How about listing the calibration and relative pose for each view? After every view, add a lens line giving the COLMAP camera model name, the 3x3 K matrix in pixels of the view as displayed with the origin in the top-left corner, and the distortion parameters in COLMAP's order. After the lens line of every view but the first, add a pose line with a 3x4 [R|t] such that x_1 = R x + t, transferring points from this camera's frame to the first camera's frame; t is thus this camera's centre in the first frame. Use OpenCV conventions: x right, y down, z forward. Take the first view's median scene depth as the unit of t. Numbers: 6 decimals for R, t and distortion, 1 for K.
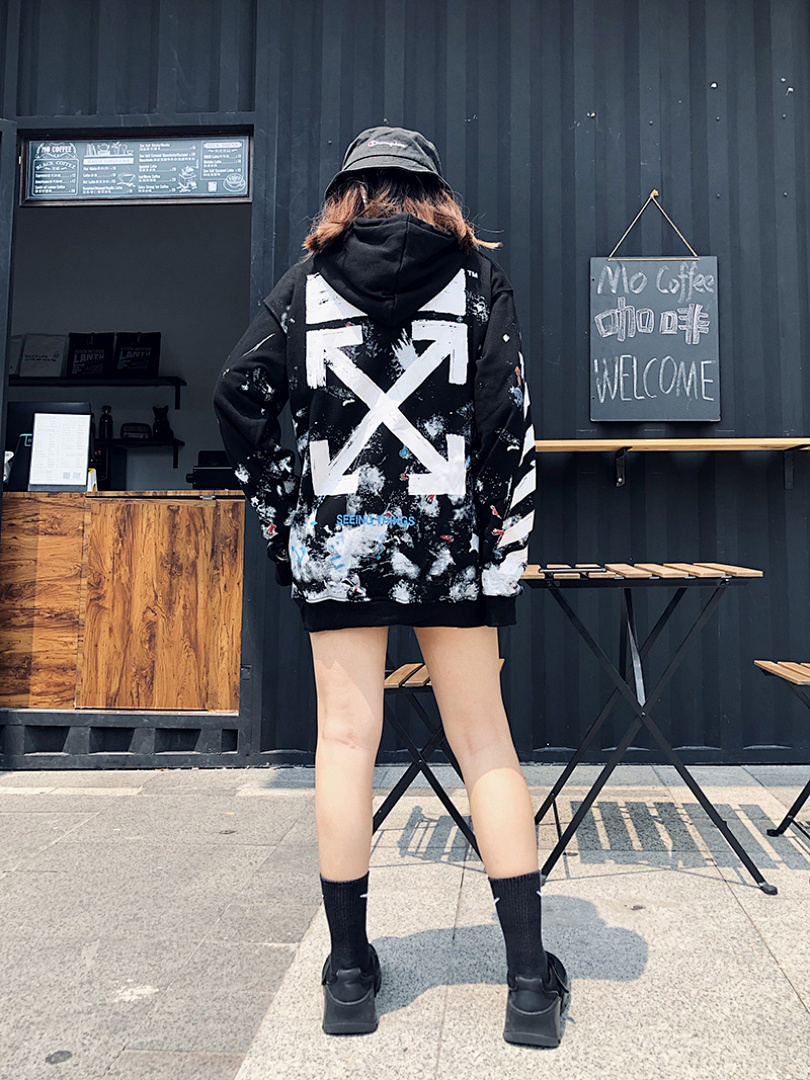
lens RADIAL K [[865.5, 0, 402.4], [0, 865.5, 467.3], [0, 0, 1]] dist [0.001558, -0.001575]
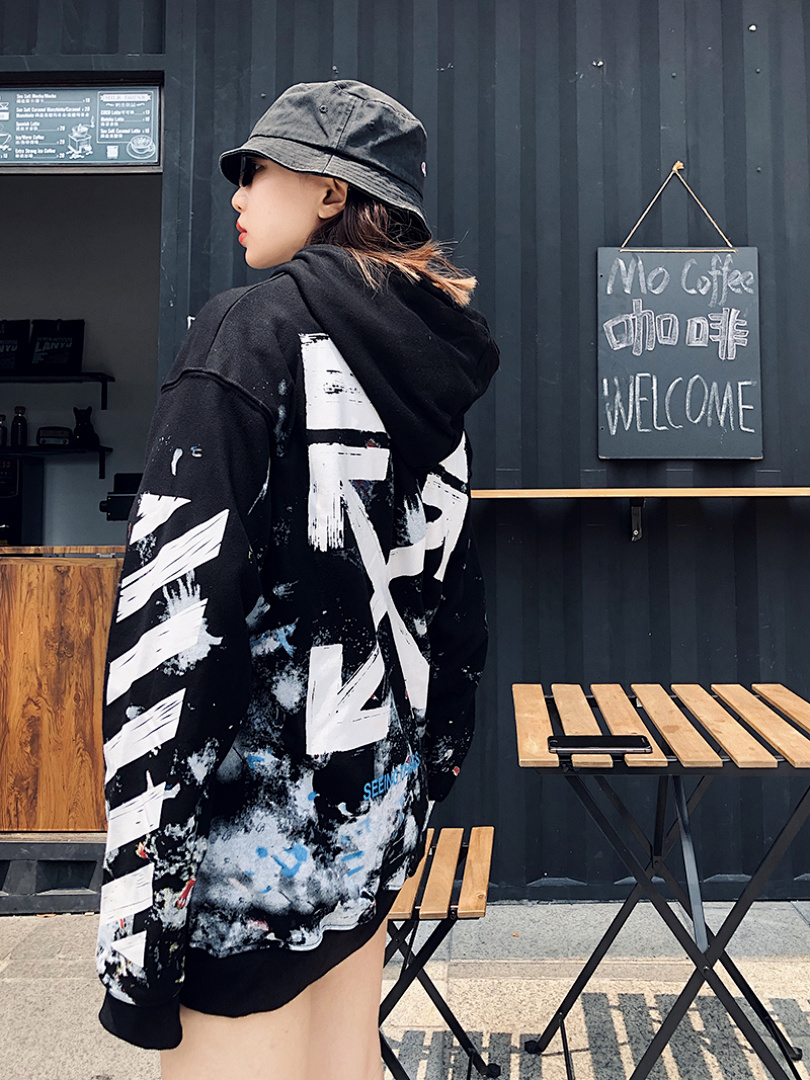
lens RADIAL K [[965.0, 0, 411.7], [0, 965.0, 483.5], [0, 0, 1]] dist [-0.011951, 0.014960]
pose [[0.999053, -0.005229, 0.043184, 0.011533], [0.004414, 0.999810, 0.018961, -0.047521], [-0.043275, -0.018753, 0.998887, 0.137712]]
